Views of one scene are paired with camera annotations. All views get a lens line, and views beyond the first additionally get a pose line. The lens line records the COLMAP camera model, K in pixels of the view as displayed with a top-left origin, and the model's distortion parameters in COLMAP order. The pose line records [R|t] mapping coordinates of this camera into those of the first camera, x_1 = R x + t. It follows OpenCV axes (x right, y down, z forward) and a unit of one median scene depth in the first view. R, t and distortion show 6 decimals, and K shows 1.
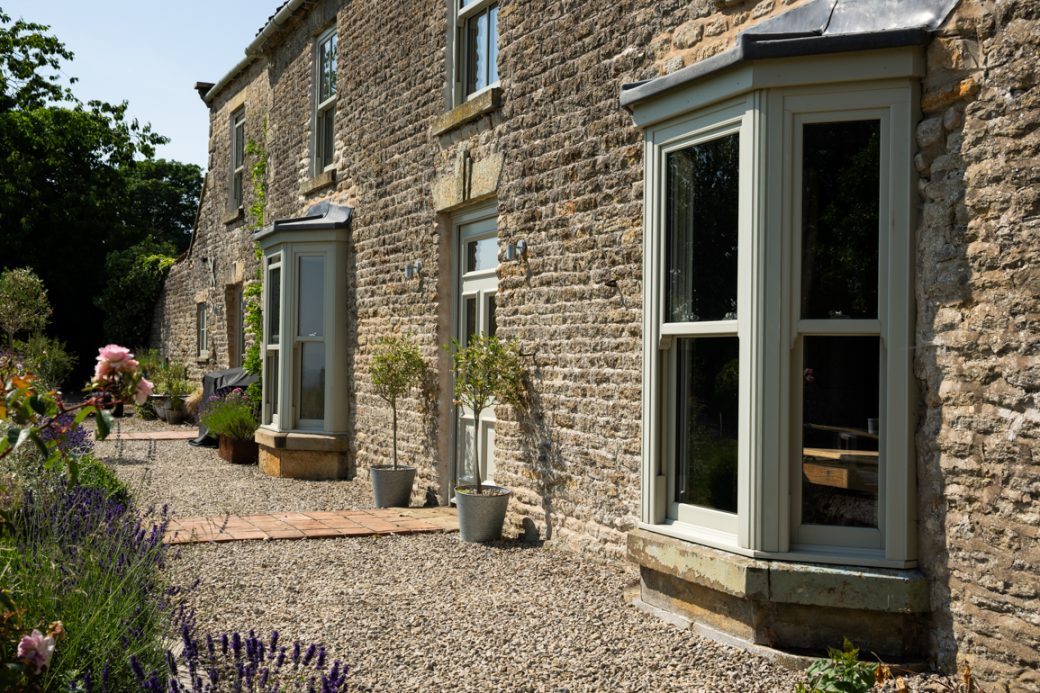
lens RADIAL K [[1205.0, 0, 520.0], [0, 1205.0, 346.5], [0, 0, 1]] dist [0.001527, 0.000039]
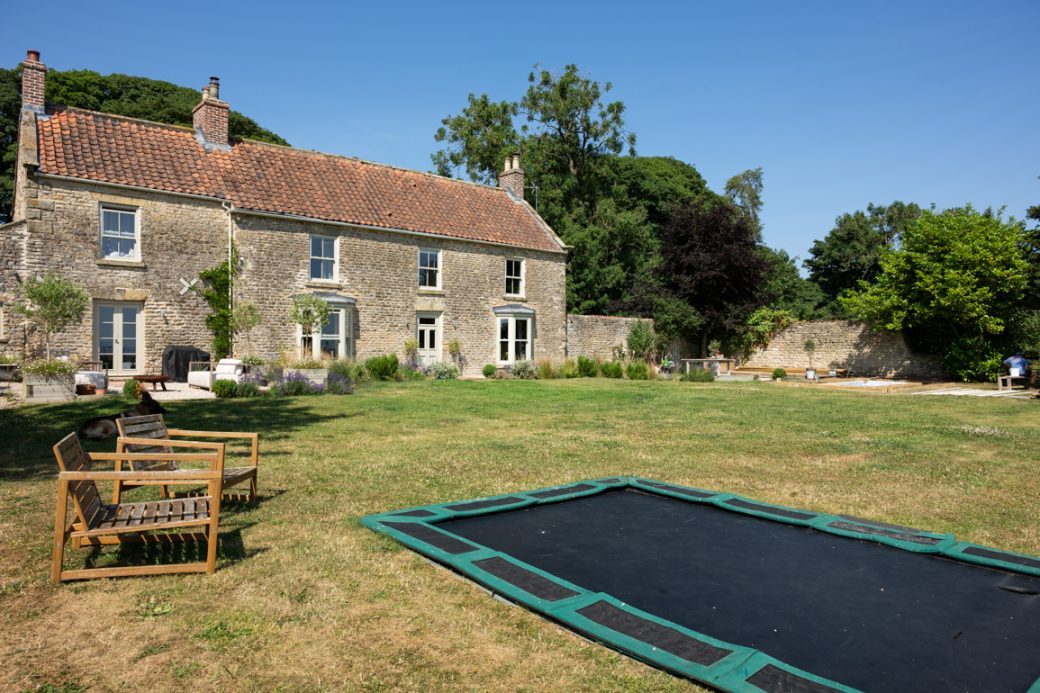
lens RADIAL K [[701.9, 0, 513.9], [0, 701.9, 352.5], [0, 0, 1]] dist [-0.002286, -0.001479]
pose [[-0.245118, -0.019721, 0.969293, -3.361705], [-0.021359, 0.999660, 0.014938, -0.001334], [-0.969258, -0.017042, -0.245456, 1.602852]]
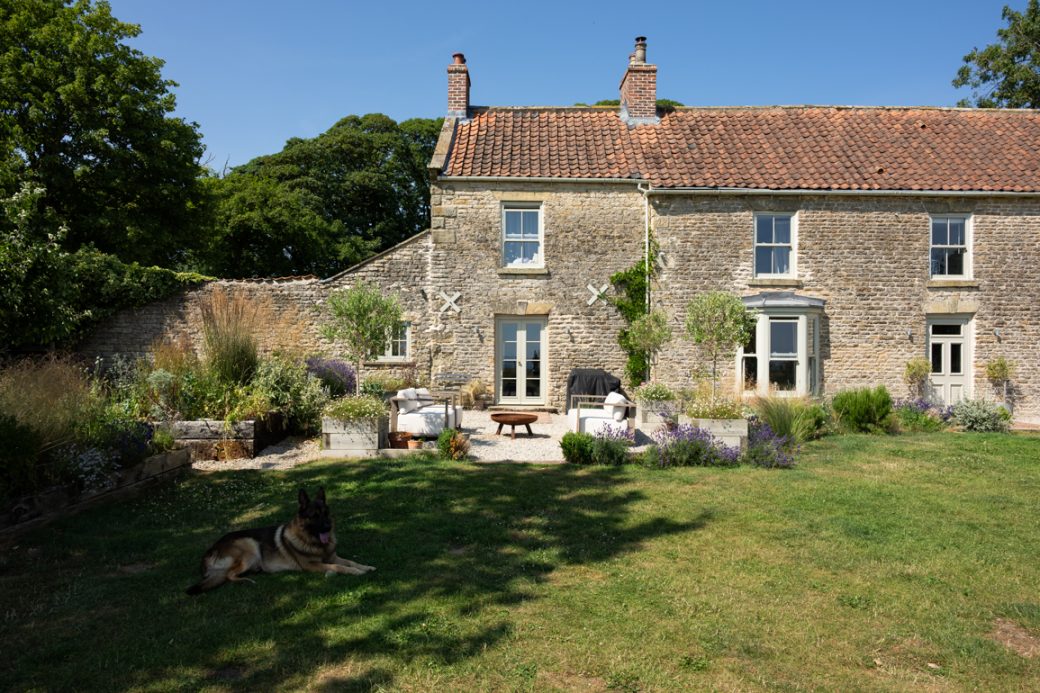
lens RADIAL K [[701.9, 0, 513.9], [0, 701.9, 352.5], [0, 0, 1]] dist [-0.002286, -0.001479]
pose [[0.412181, -0.005994, 0.911082, -2.488098], [-0.011172, 0.999870, 0.011633, -0.033062], [-0.911033, -0.014973, 0.412061, 1.501849]]
